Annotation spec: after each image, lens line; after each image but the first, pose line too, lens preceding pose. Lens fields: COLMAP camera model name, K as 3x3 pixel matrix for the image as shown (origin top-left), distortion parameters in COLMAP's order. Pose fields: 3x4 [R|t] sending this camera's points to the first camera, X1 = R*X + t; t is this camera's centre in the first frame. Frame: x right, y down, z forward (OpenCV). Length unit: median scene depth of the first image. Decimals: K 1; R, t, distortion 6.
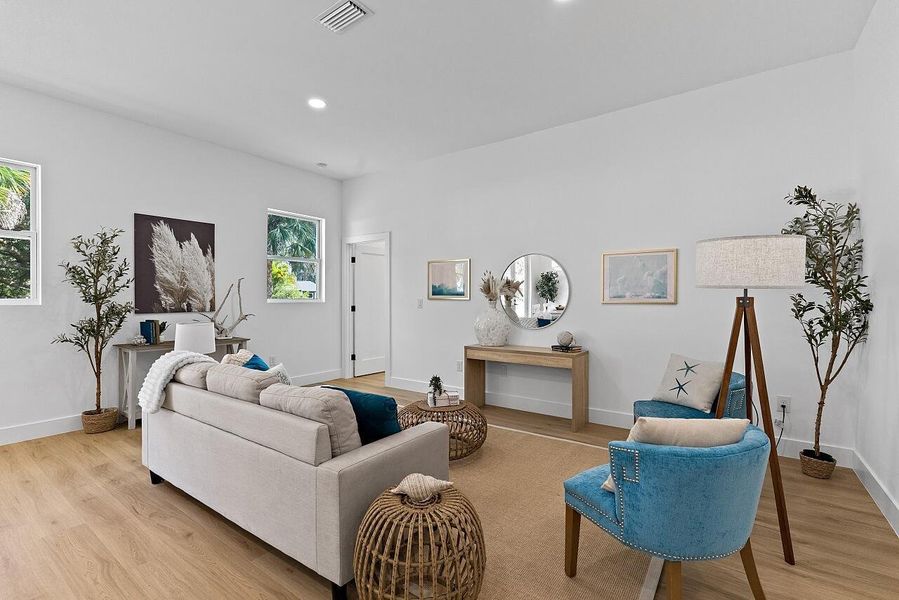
lens RADIAL K [[401.8, 0, 451.8], [0, 401.8, 297.2], [0, 0, 1]] dist [-0.007539, 0.001771]
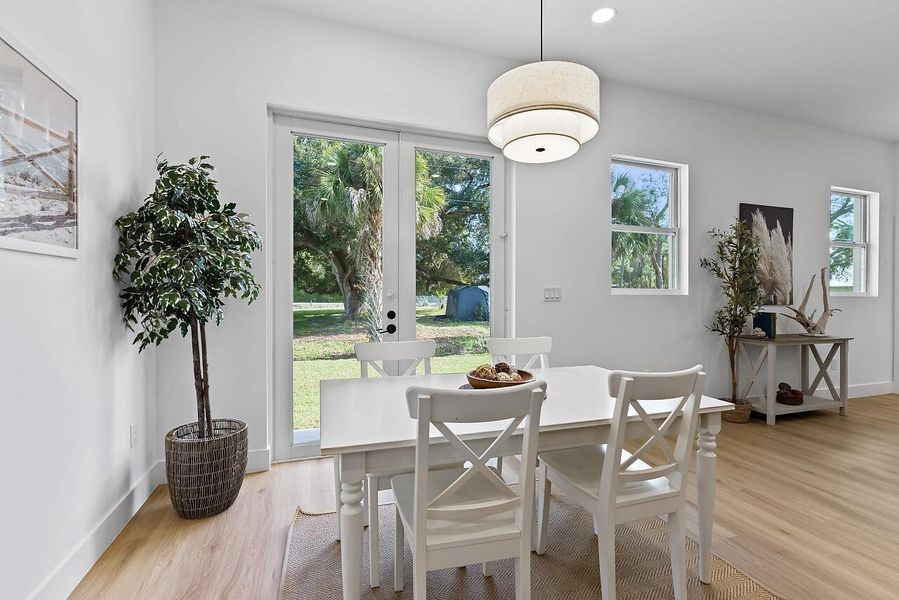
lens RADIAL K [[401.8, 0, 452.3], [0, 401.8, 295.5], [0, 0, 1]] dist [-0.007539, 0.001771]
pose [[0.816931, 0.011527, -0.576621, -0.752727], [-0.007462, 0.999928, 0.009416, 0.012562], [0.576688, -0.003390, 0.816958, -0.199582]]
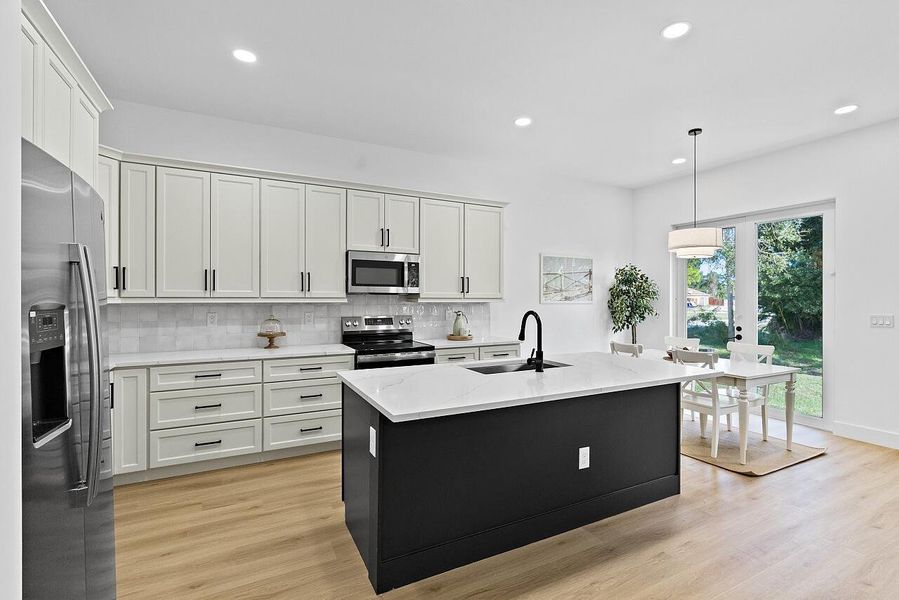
lens RADIAL K [[414.0, 0, 449.4], [0, 414.0, 298.3], [0, 0, 1]] dist [-0.003697, -0.000328]
pose [[-0.451502, -0.001736, -0.892269, 0.187614], [-0.001327, 0.999998, -0.001273, -0.031509], [0.892269, 0.000609, -0.451503, 0.100980]]
